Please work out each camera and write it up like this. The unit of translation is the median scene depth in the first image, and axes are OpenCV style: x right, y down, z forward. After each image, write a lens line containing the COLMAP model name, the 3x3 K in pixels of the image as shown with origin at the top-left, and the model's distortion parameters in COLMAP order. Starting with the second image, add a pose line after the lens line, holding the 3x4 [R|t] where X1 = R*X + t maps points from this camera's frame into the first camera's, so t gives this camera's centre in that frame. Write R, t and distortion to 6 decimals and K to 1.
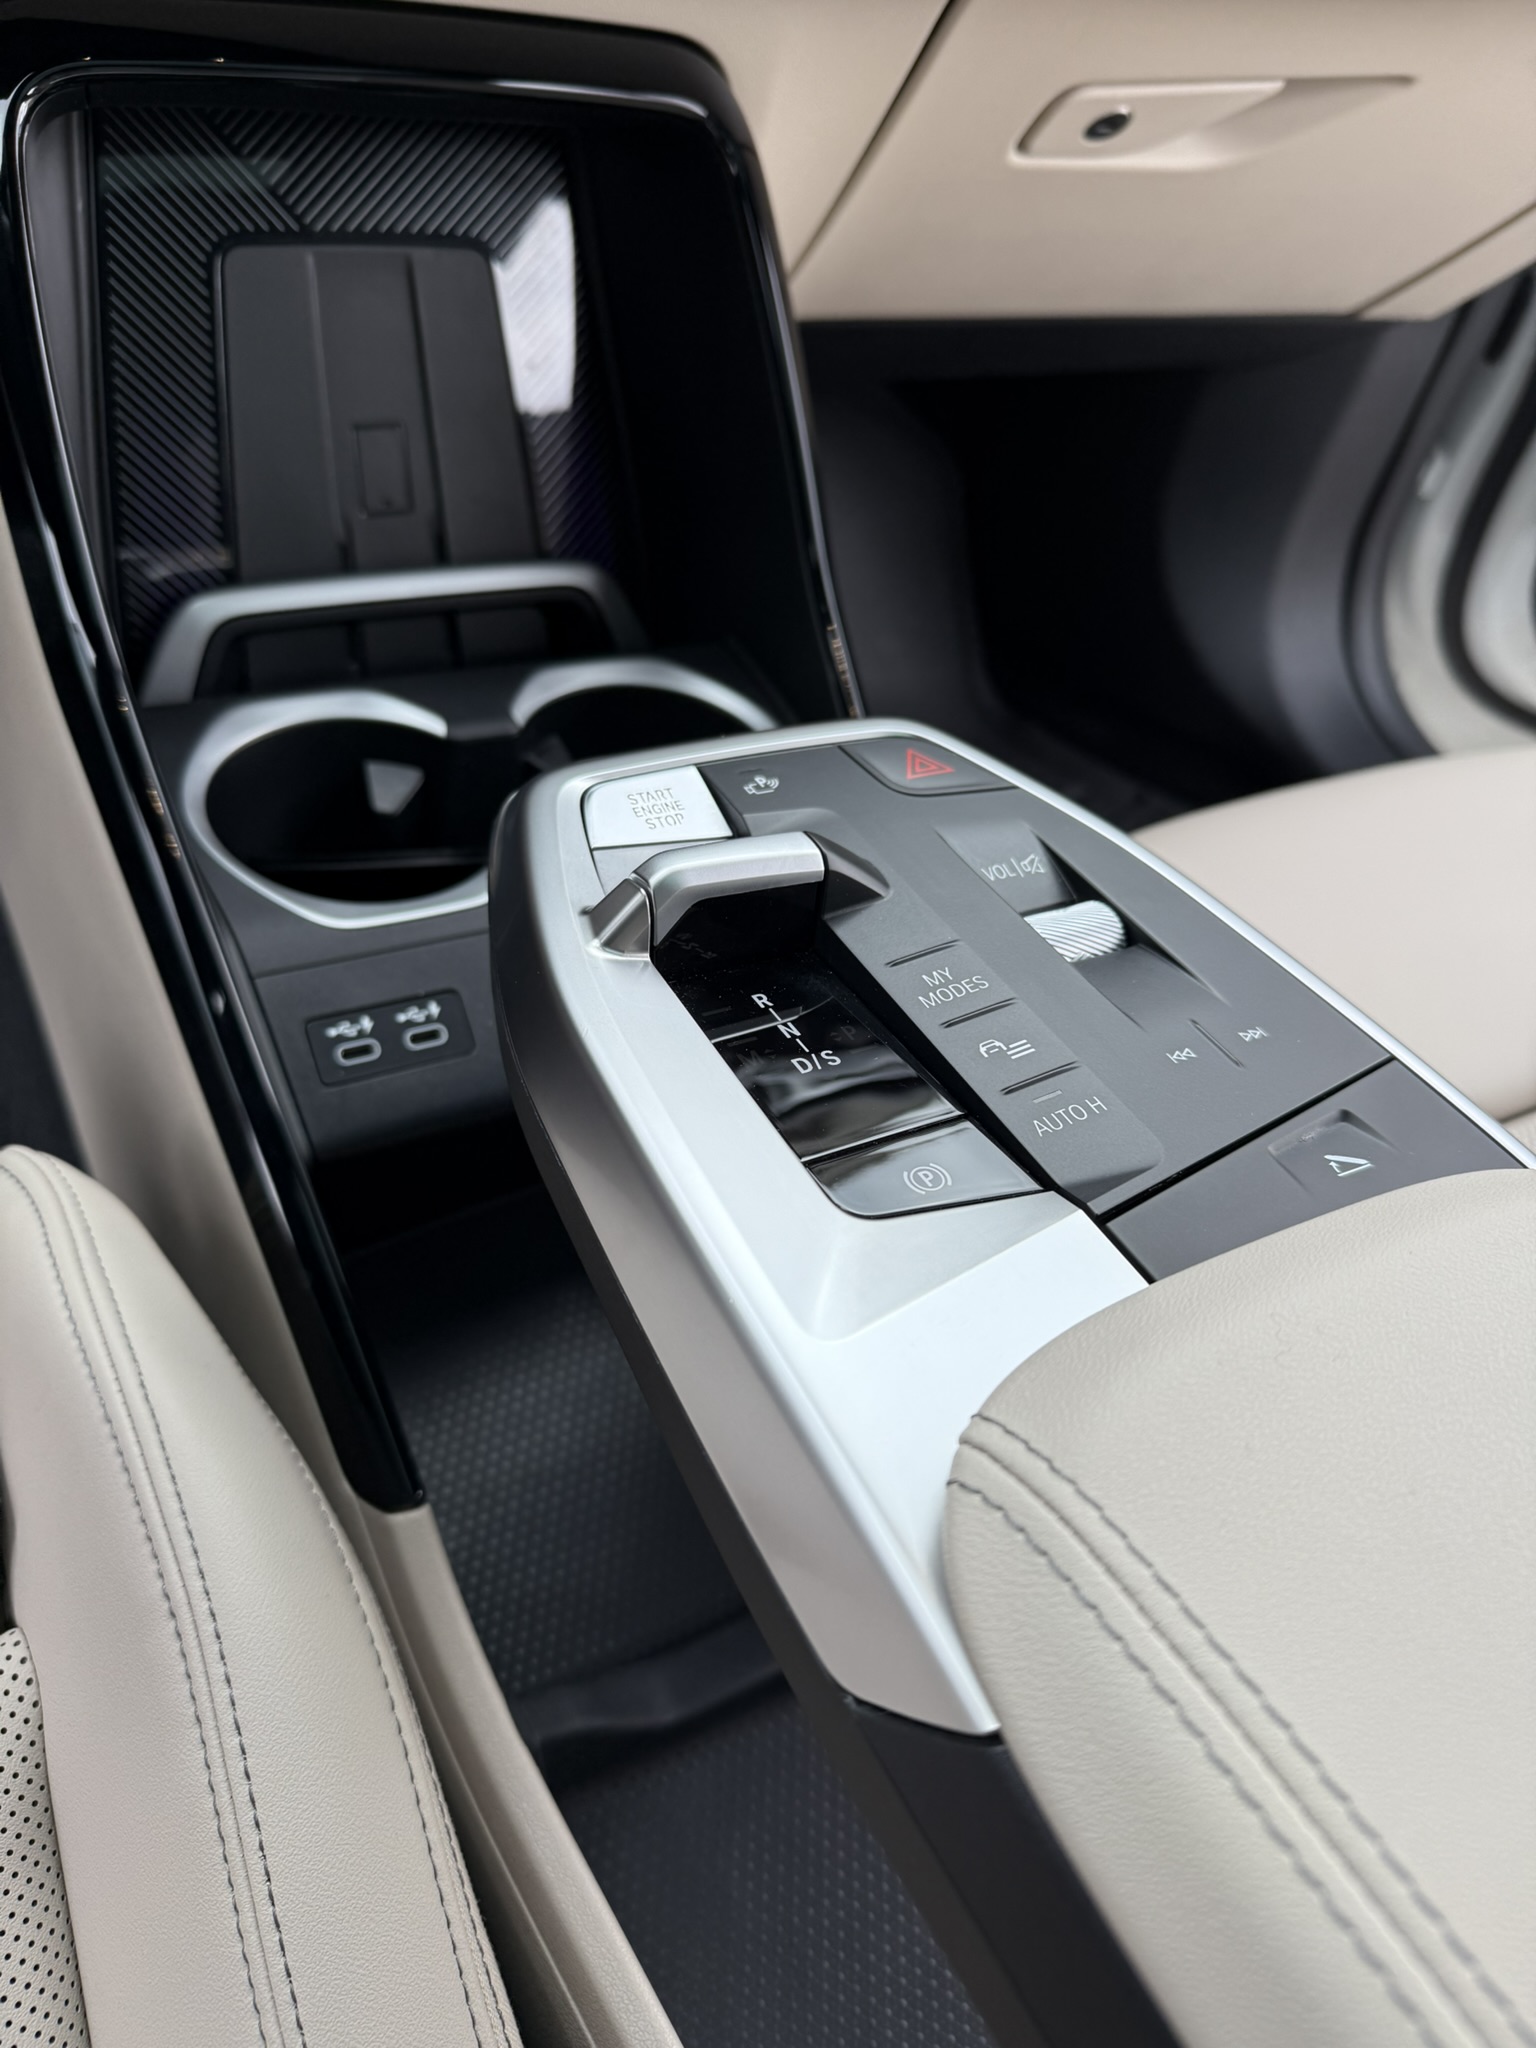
lens RADIAL K [[1457.3, 0, 768.0], [0, 1457.3, 1024.0], [0, 0, 1]] dist [0.083267, -0.109739]
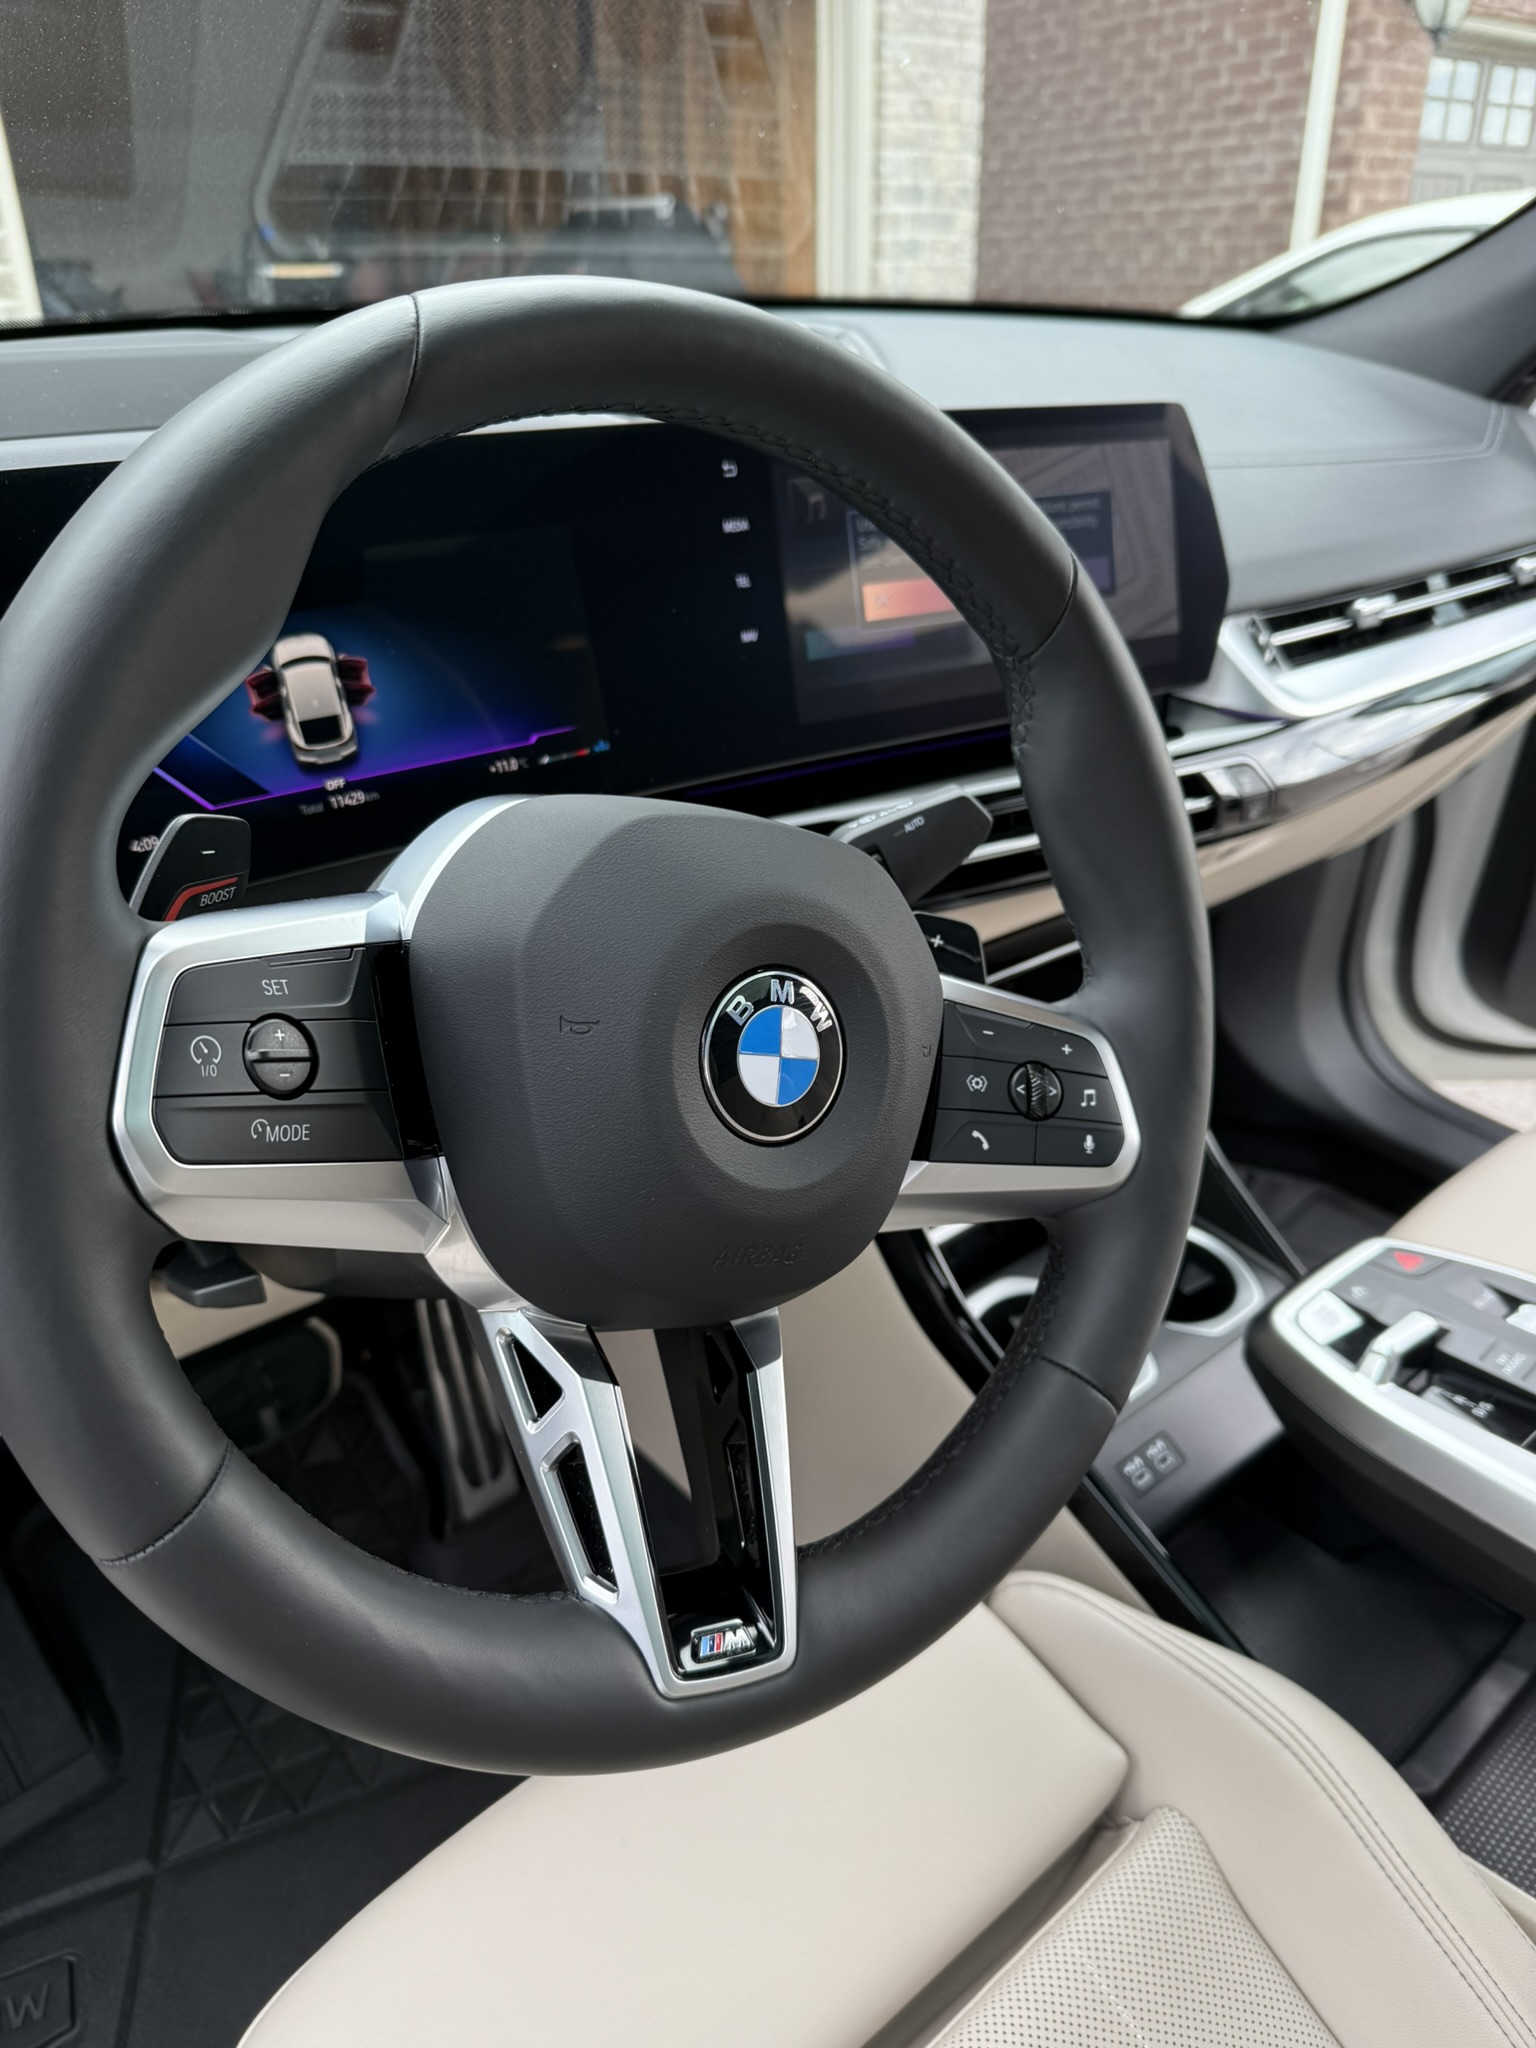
lens RADIAL K [[1457.3, 0, 768.0], [0, 1457.3, 1024.0], [0, 0, 1]] dist [0.083267, -0.109739]
pose [[0.963452, -0.245302, 0.107647, -0.988057], [0.264912, 0.932132, -0.246885, -0.226619], [-0.039779, 0.266378, 0.963047, -1.165068]]
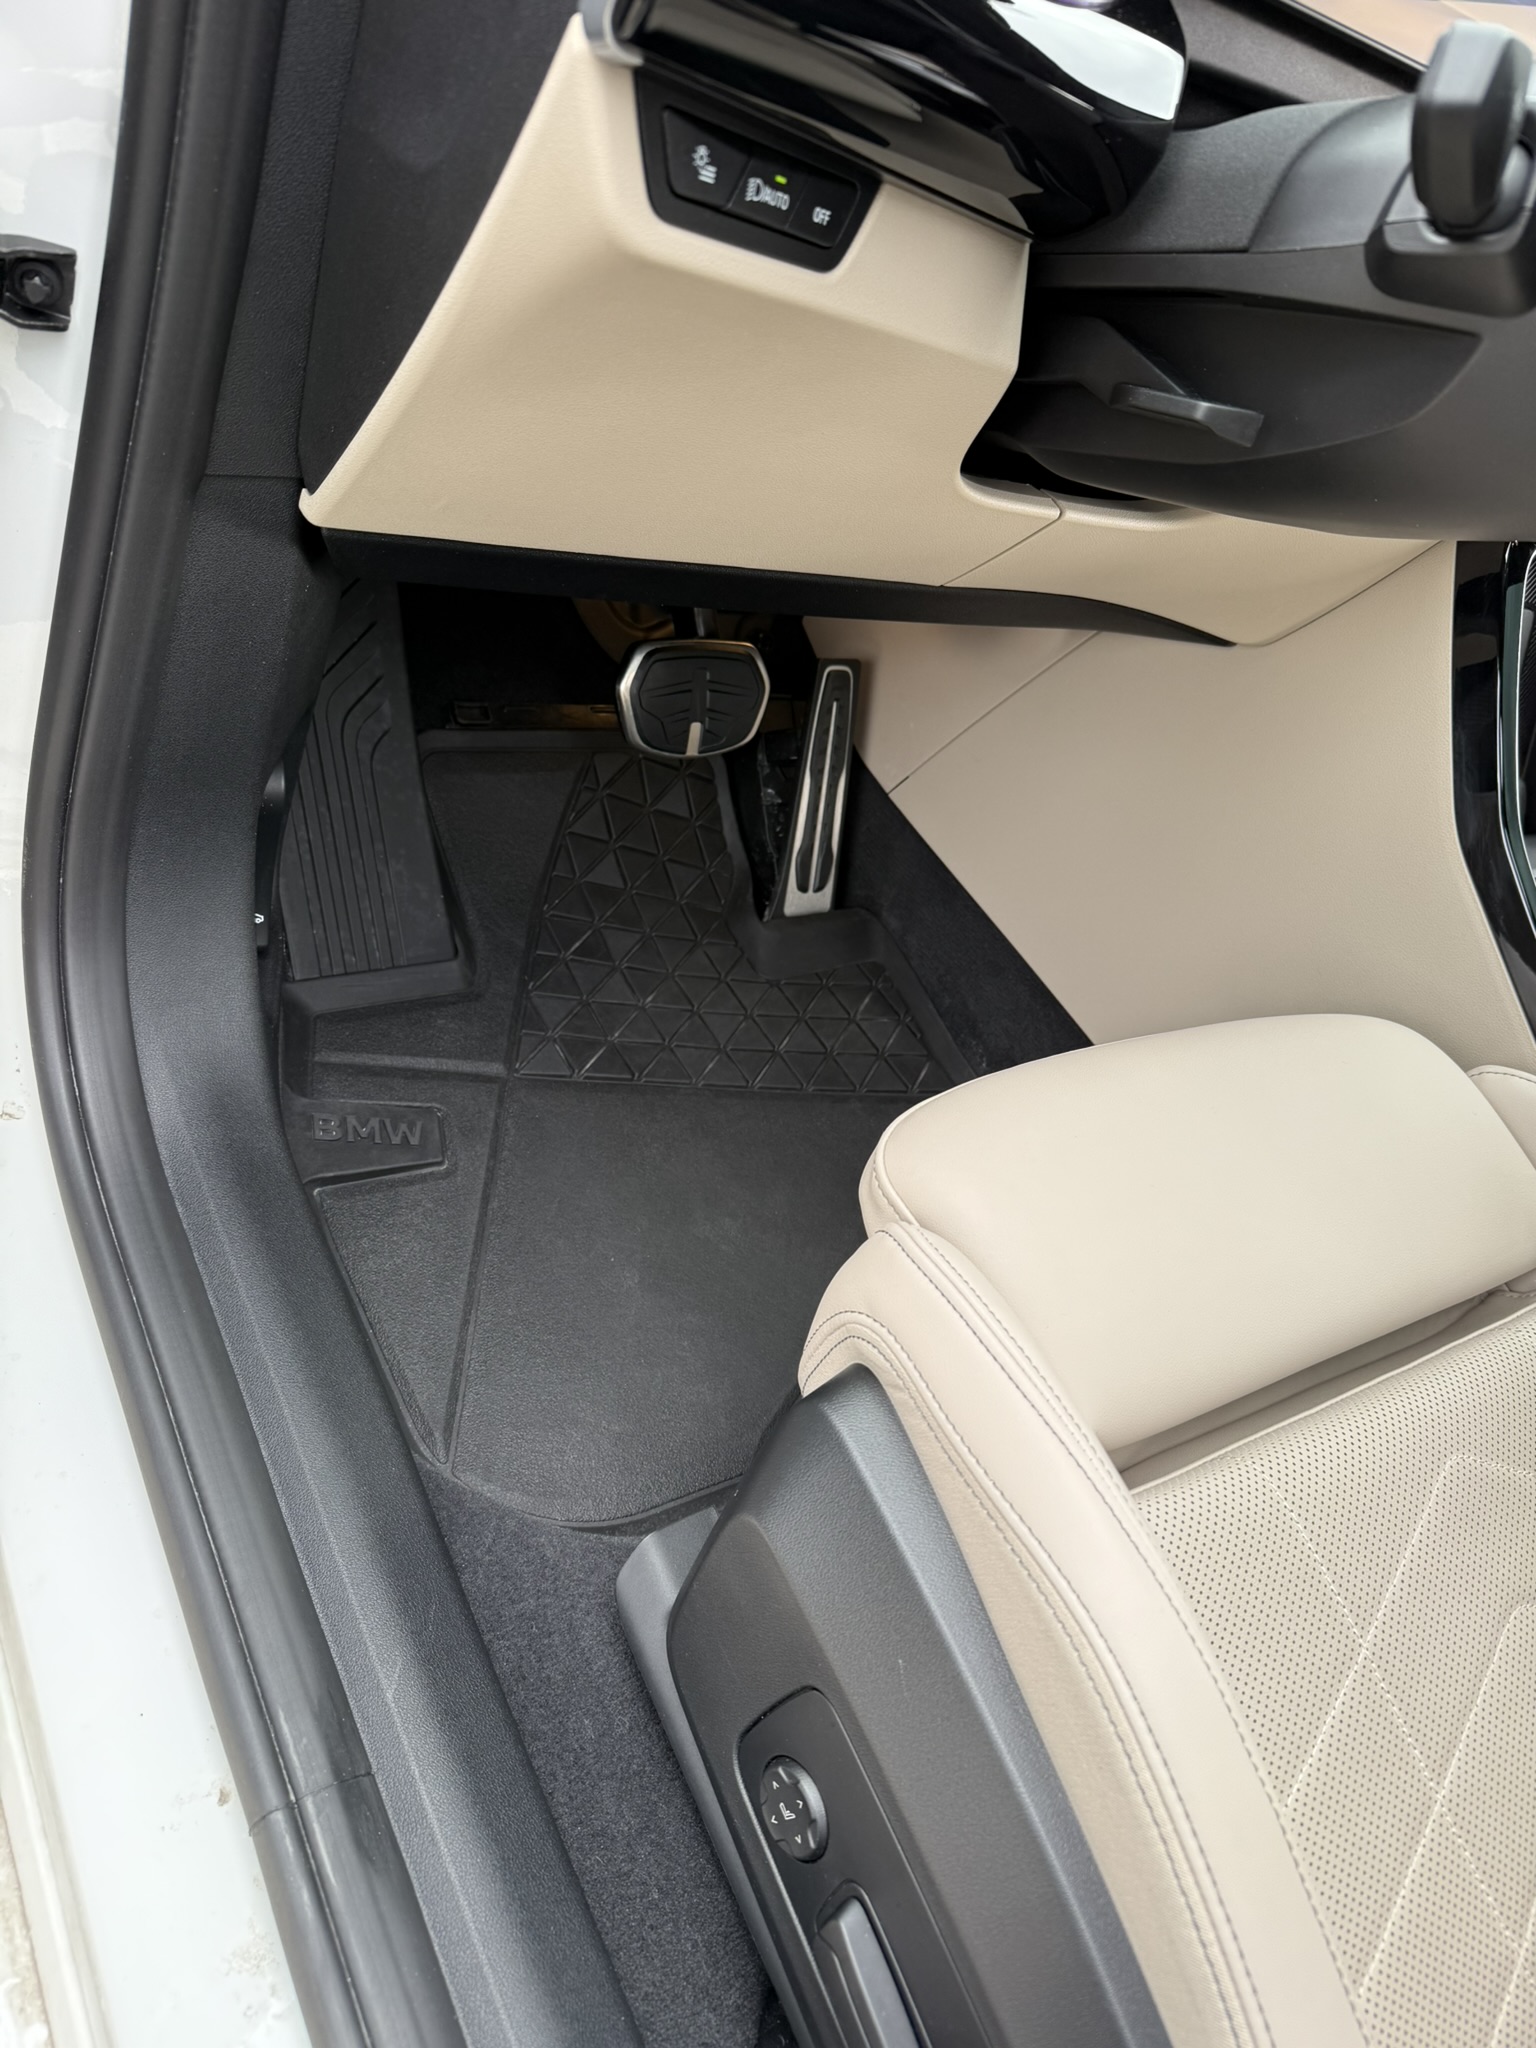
lens RADIAL K [[1456.4, 0, 717.6], [0, 1456.4, 1015.5], [0, 0, 1]] dist [0.219745, -0.217237]
pose [[0.982321, 0.103461, 0.156018, -2.215217], [-0.095021, 0.993627, -0.060636, 0.271154], [-0.161297, 0.044739, 0.985891, -0.994360]]
